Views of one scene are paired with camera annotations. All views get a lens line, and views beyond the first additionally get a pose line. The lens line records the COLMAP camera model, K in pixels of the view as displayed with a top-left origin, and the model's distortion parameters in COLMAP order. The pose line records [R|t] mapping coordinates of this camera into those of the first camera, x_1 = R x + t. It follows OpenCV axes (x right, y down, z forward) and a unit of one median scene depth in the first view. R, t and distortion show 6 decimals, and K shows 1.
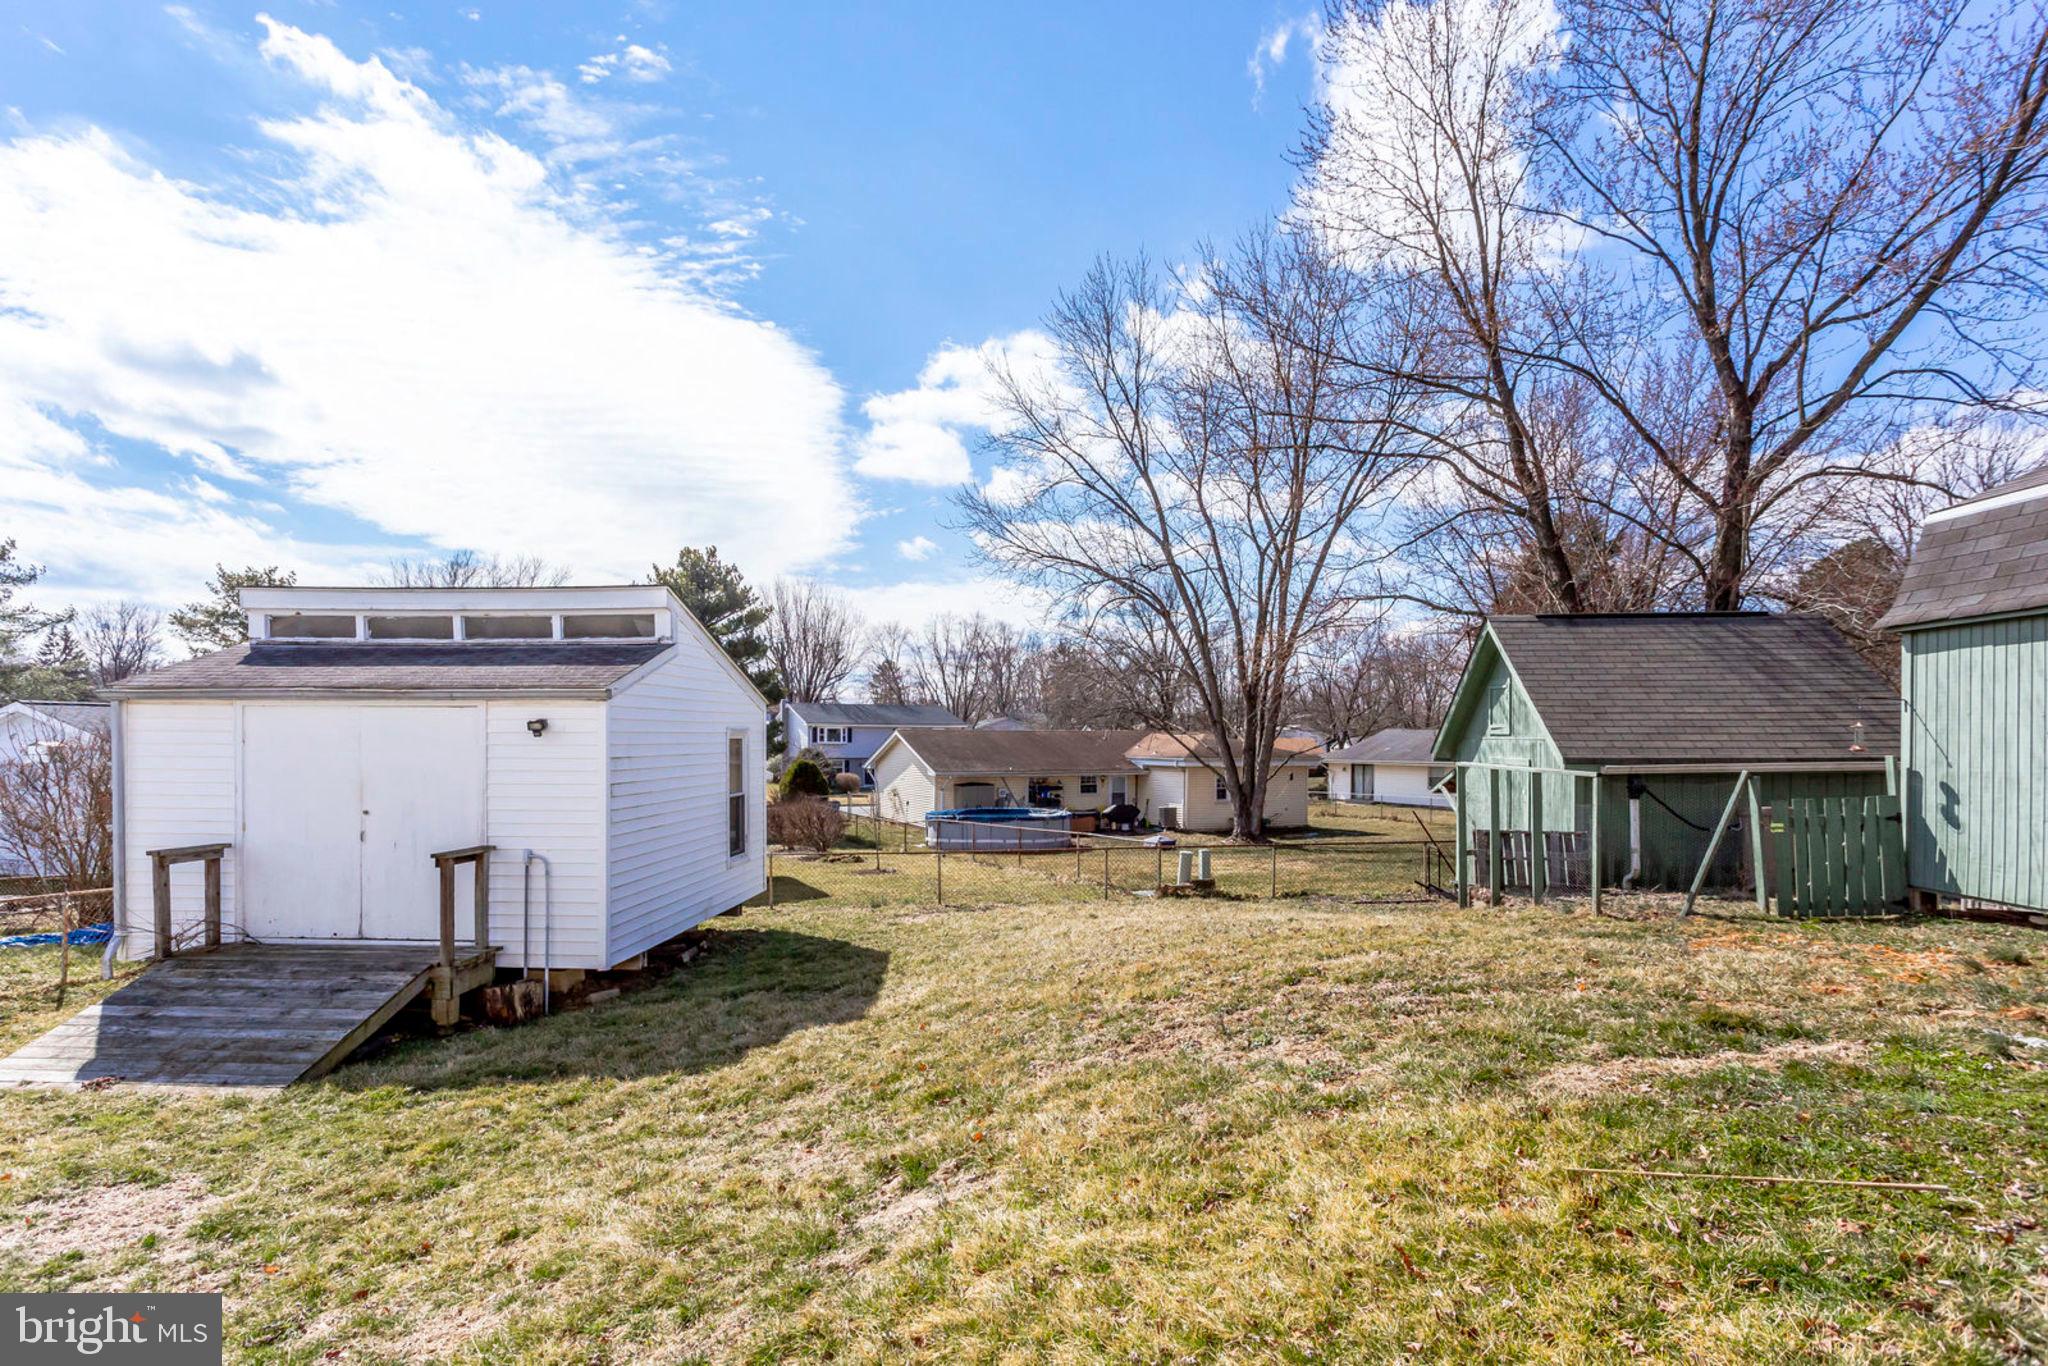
lens RADIAL K [[1005.5, 0, 1022.2], [0, 1005.5, 749.1], [0, 0, 1]] dist [0.011977, 0.000171]
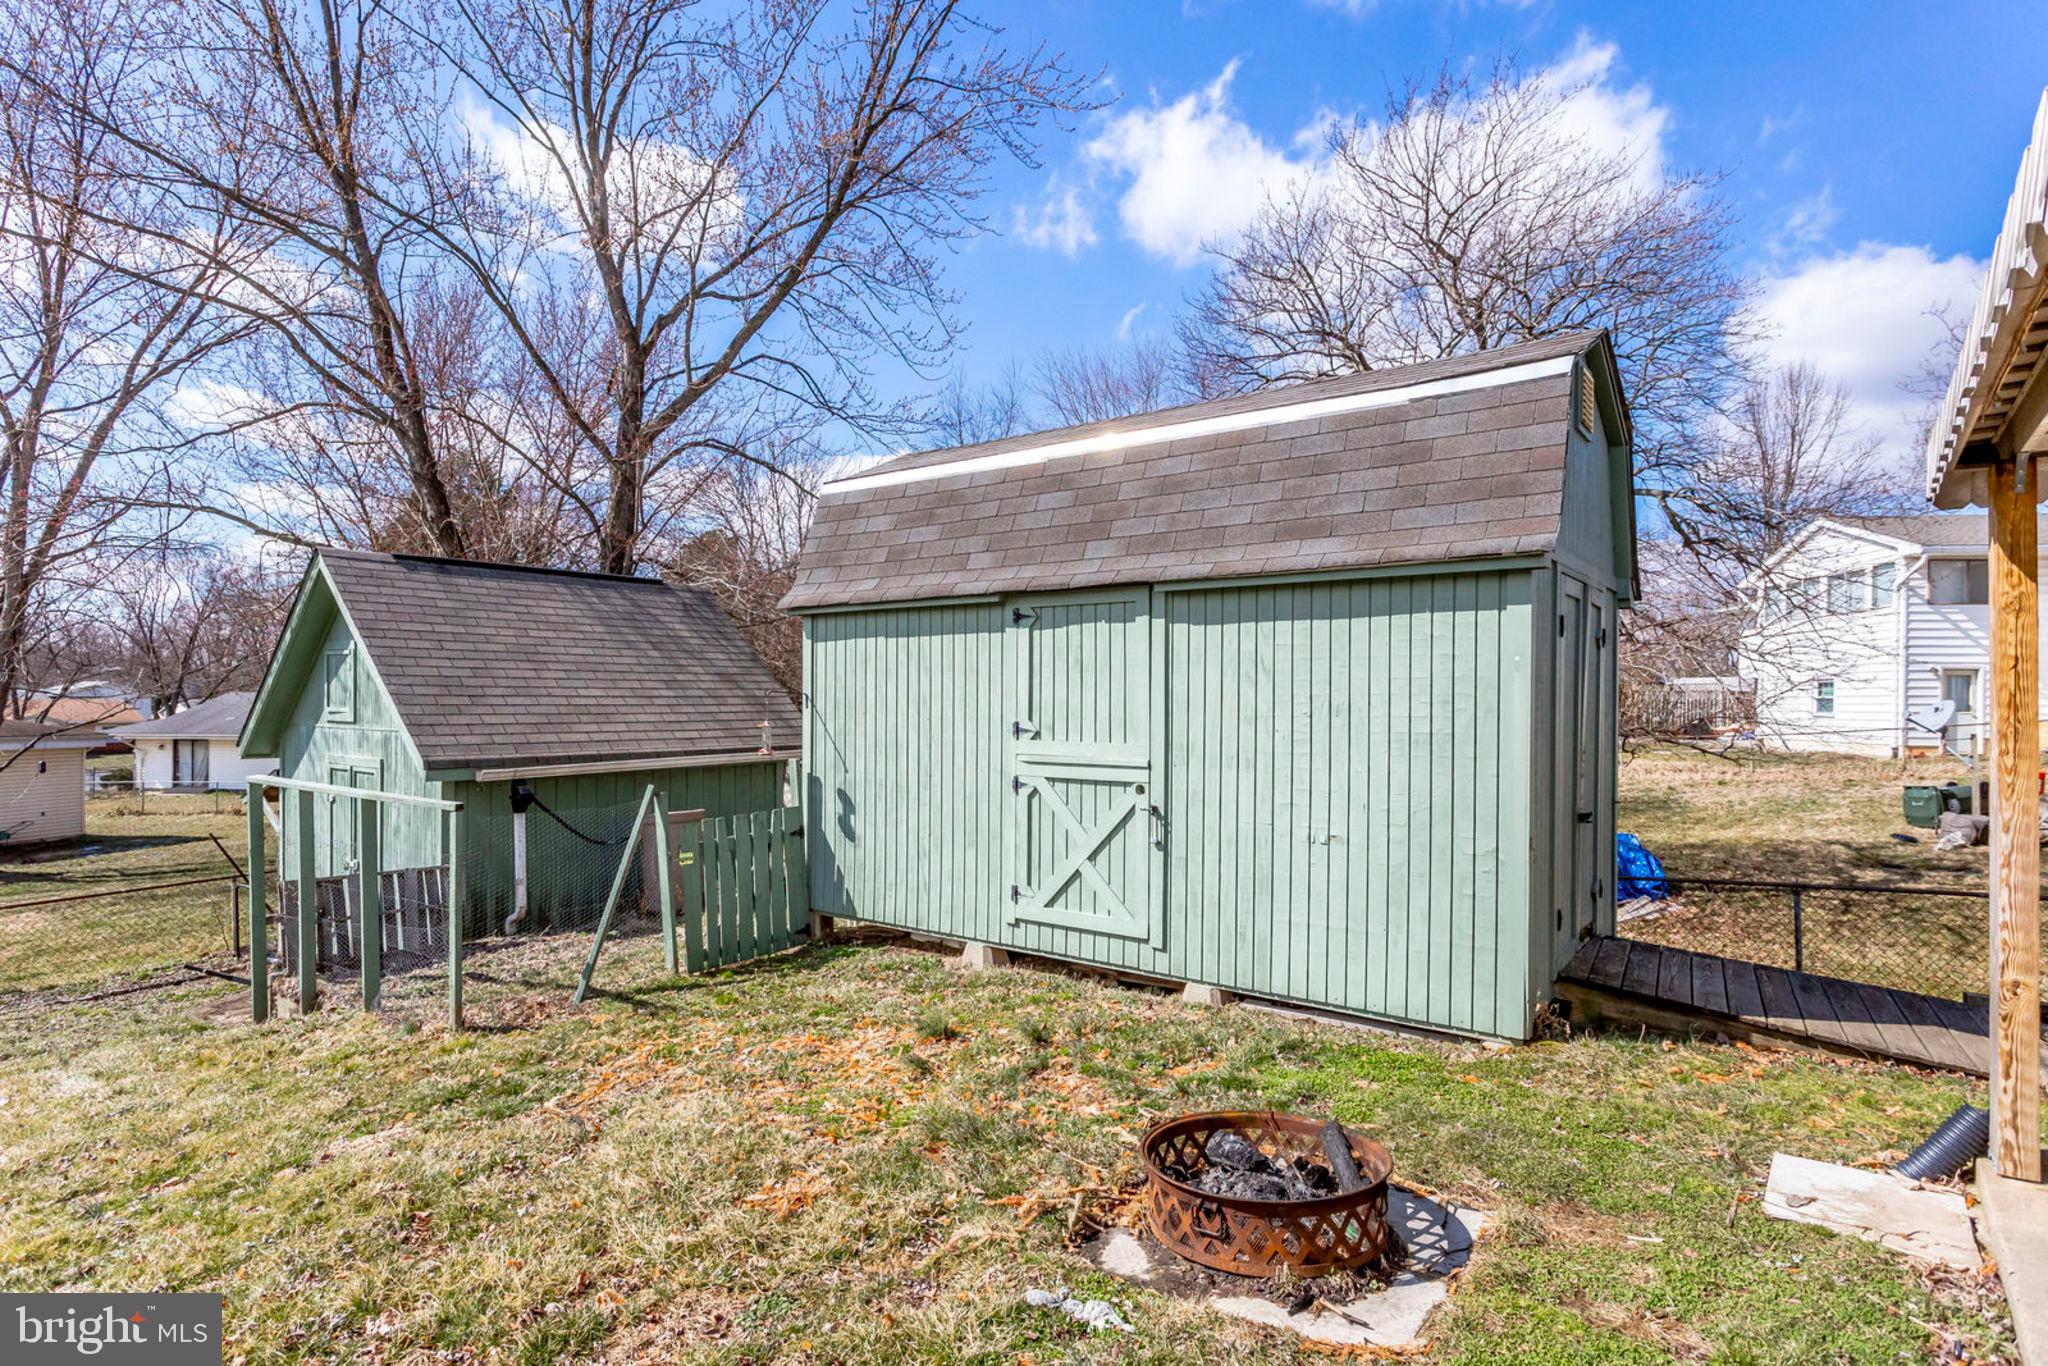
lens RADIAL K [[1075.9, 0, 1012.2], [0, 1075.9, 693.4], [0, 0, 1]] dist [-0.006138, -0.000189]
pose [[0.571416, 0.006584, 0.820634, 0.135843], [0.004602, 0.999926, -0.011227, -0.023678], [-0.820648, 0.010191, 0.571344, 0.206850]]
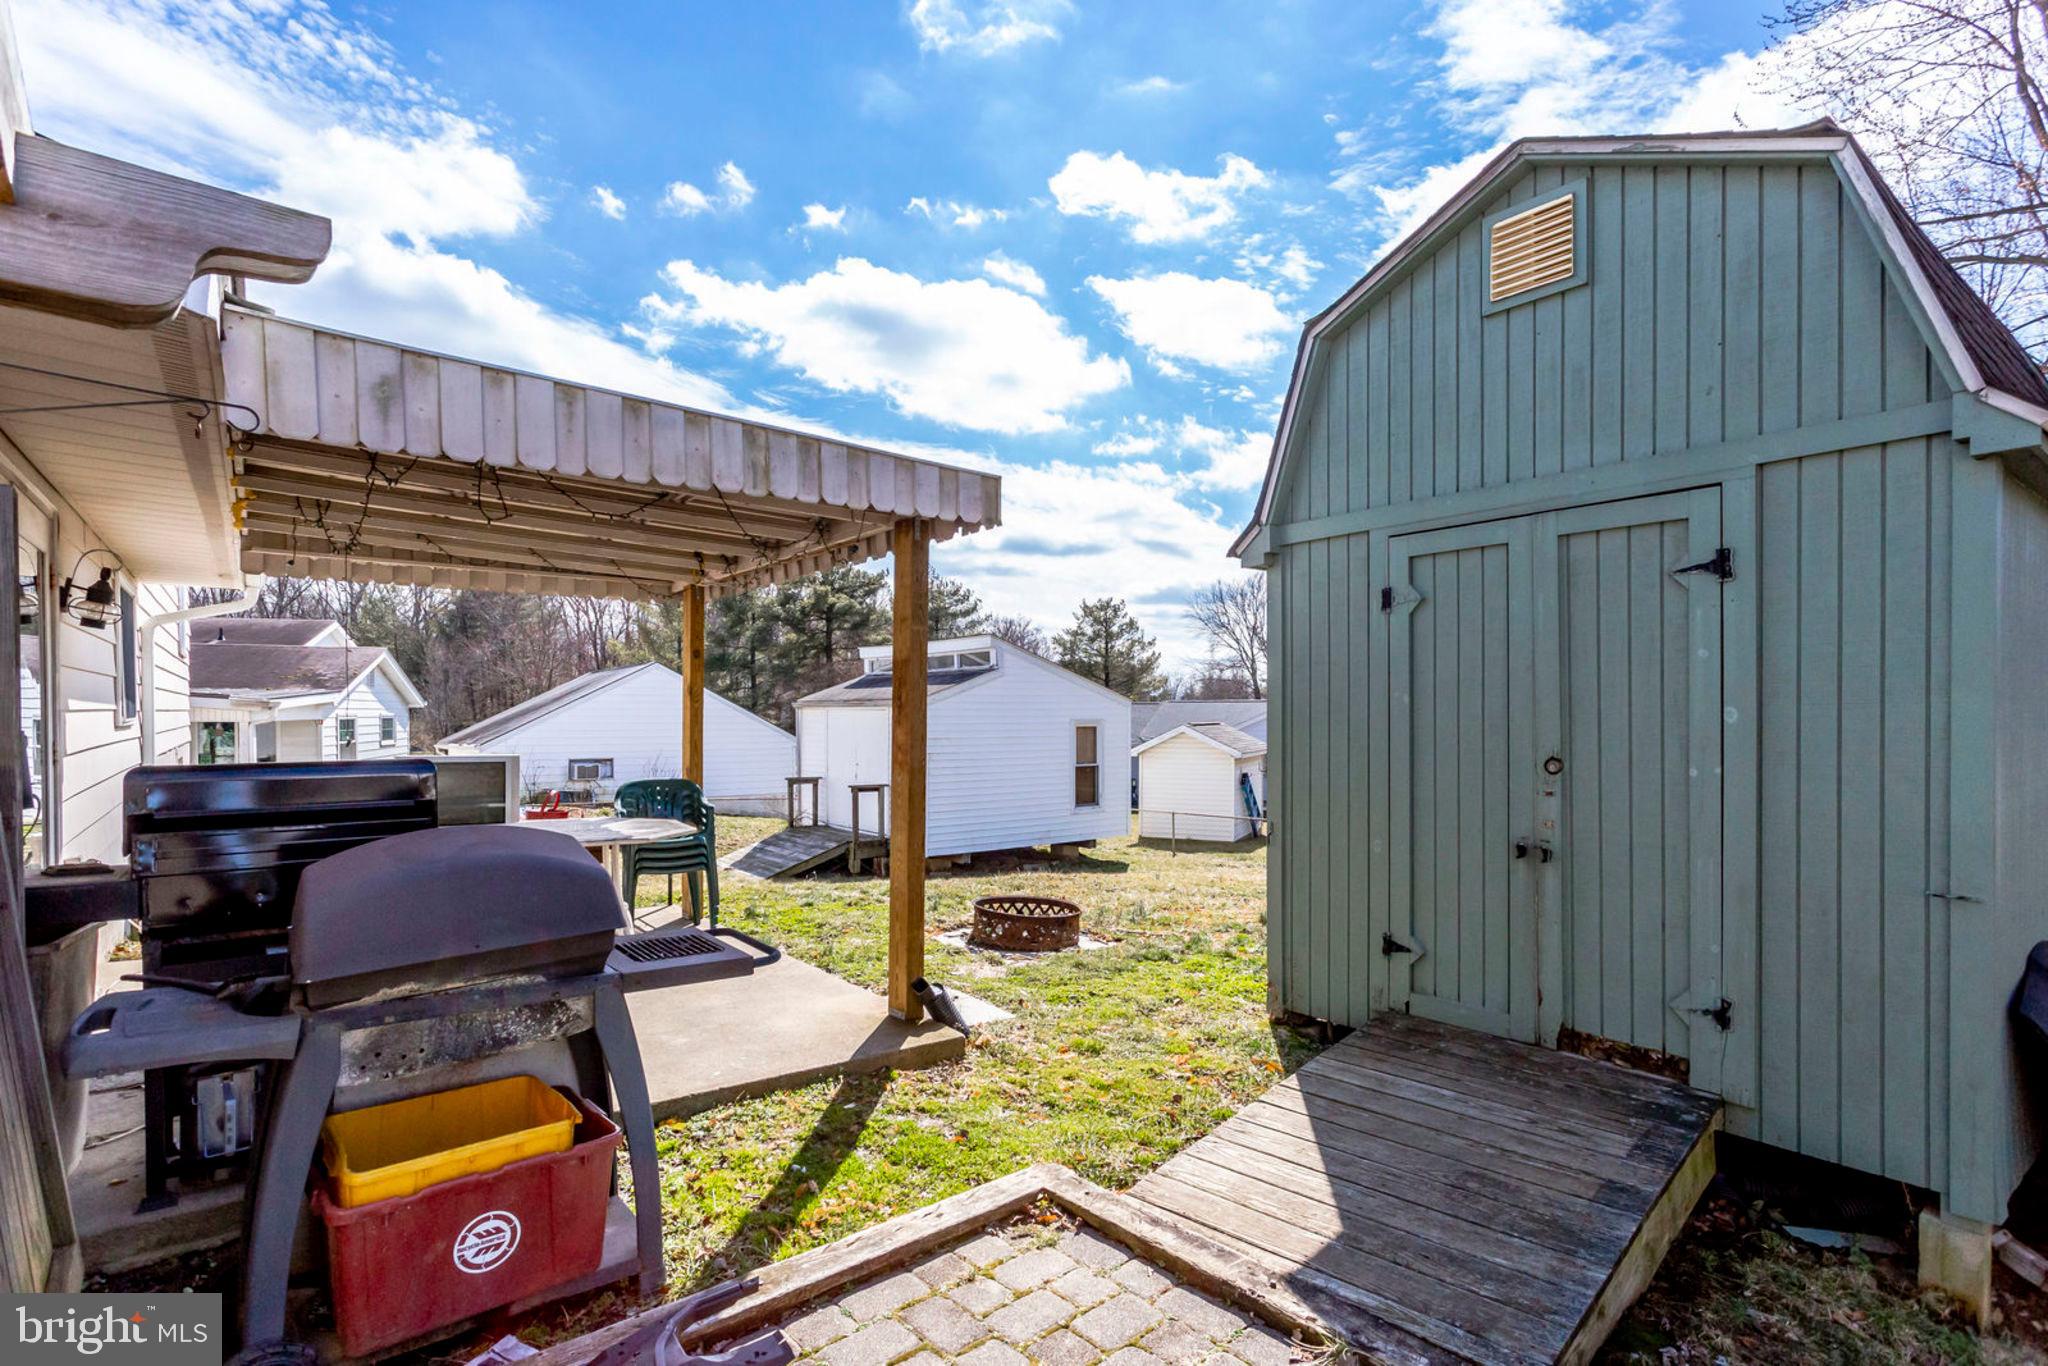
lens RADIAL K [[1005.5, 0, 1022.2], [0, 1005.5, 749.1], [0, 0, 1]] dist [0.011977, 0.000171]
pose [[0.658445, 0.023822, -0.752252, 0.726301], [-0.008879, 0.999675, 0.023886, -0.011140], [0.752576, -0.009048, 0.658443, -0.025641]]
